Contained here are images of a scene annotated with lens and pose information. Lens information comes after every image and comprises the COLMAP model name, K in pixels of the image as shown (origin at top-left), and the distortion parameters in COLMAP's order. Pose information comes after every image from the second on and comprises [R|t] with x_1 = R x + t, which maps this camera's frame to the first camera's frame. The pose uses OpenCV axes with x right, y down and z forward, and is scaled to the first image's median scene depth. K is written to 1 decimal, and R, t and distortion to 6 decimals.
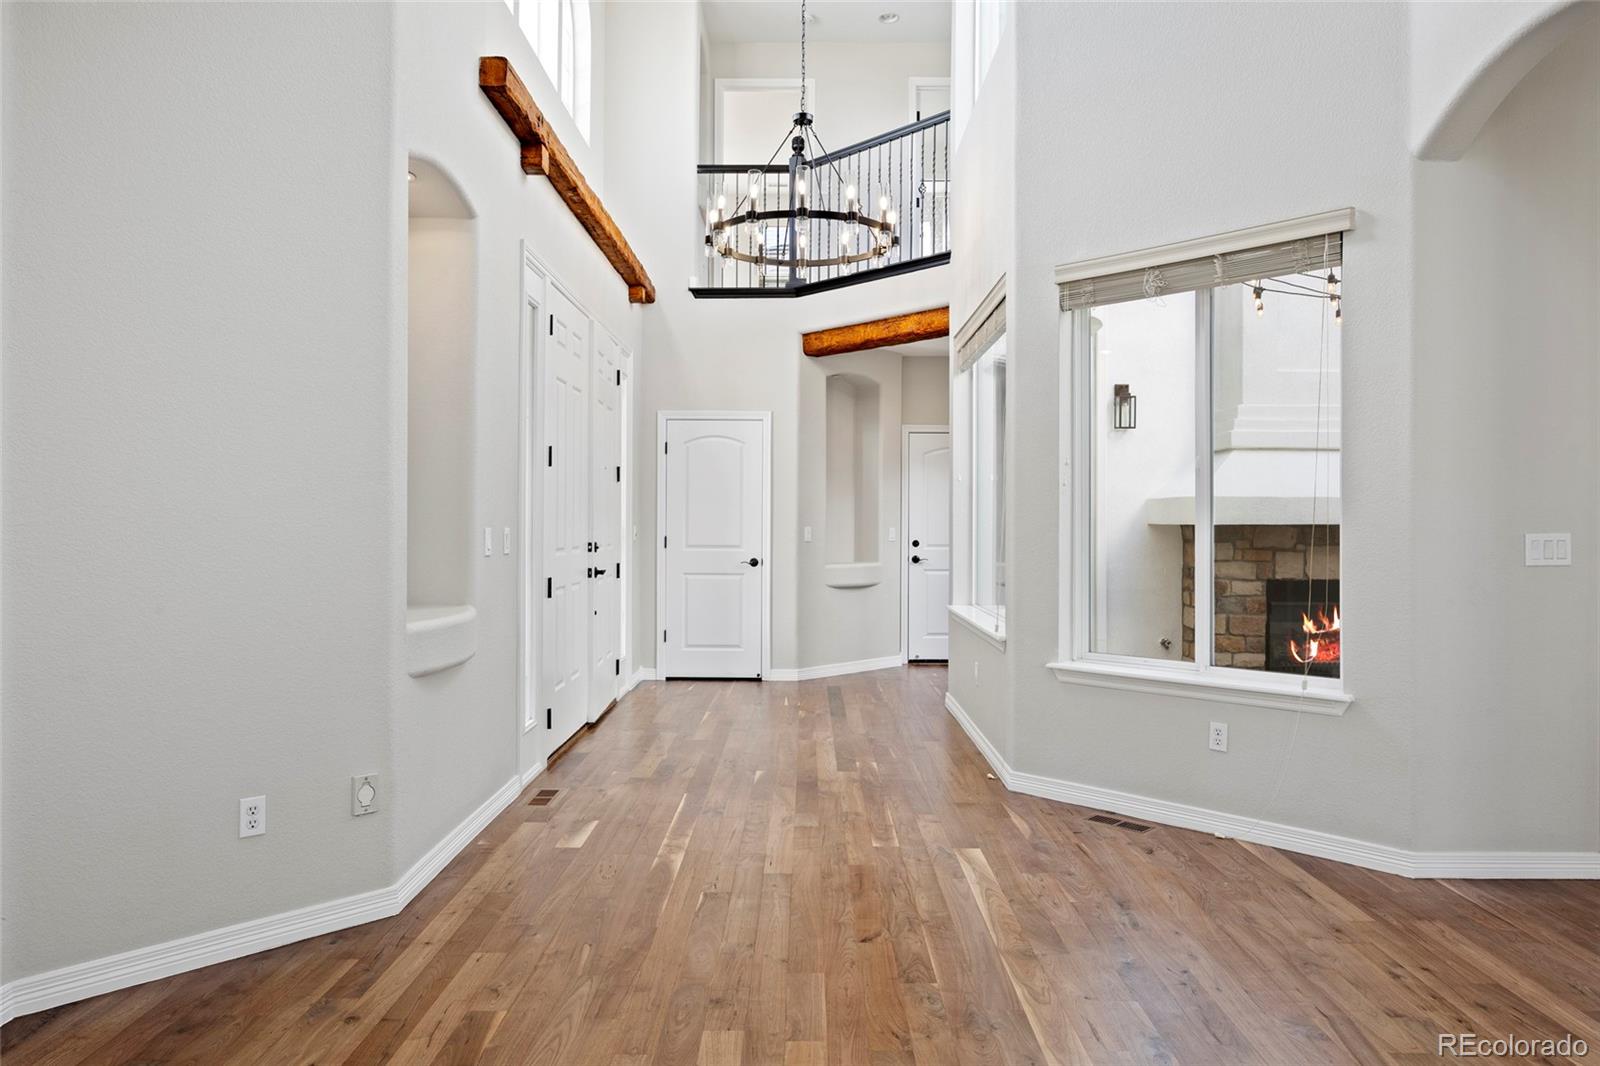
lens RADIAL K [[1056.4, 0, 810.3], [0, 1056.4, 531.5], [0, 0, 1]] dist [-0.001182, 0.000212]
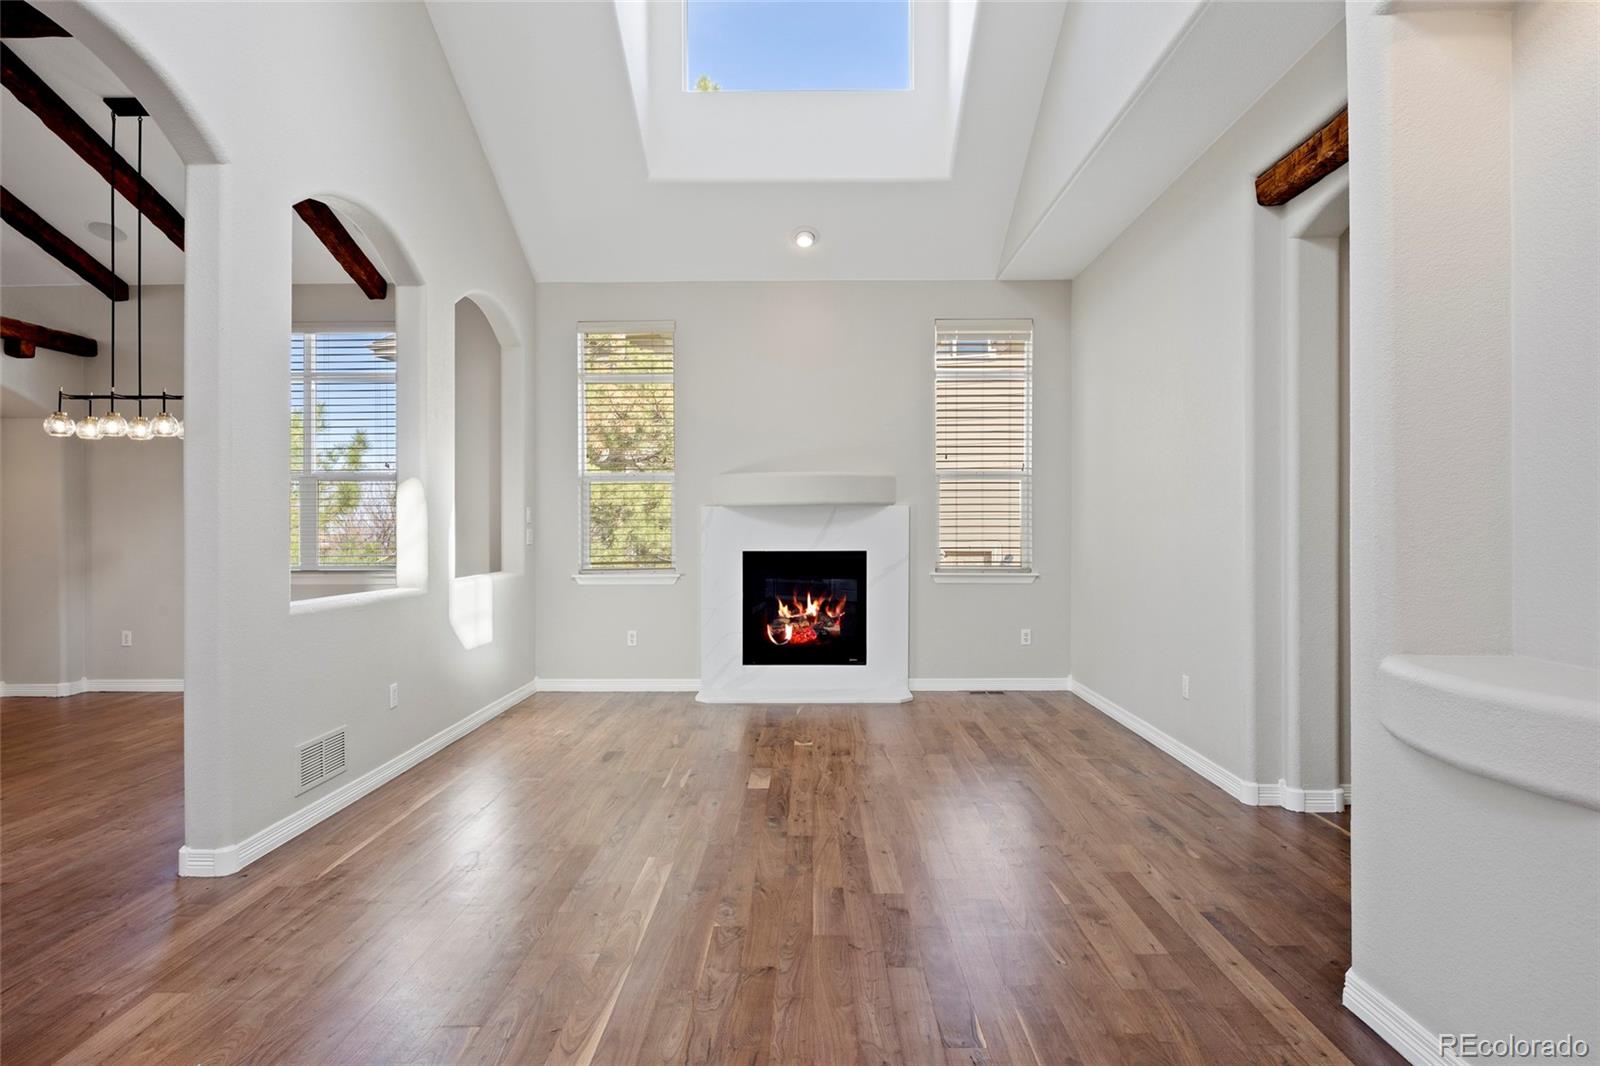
lens RADIAL K [[966.0, 0, 813.9], [0, 966.0, 531.3], [0, 0, 1]] dist [0.004817, 0.000350]
pose [[-0.999998, 0.001950, 0.000254, 0.011641], [0.001953, 0.999926, 0.012043, -0.006931], [-0.000230, 0.012043, -0.999927, 1.972491]]
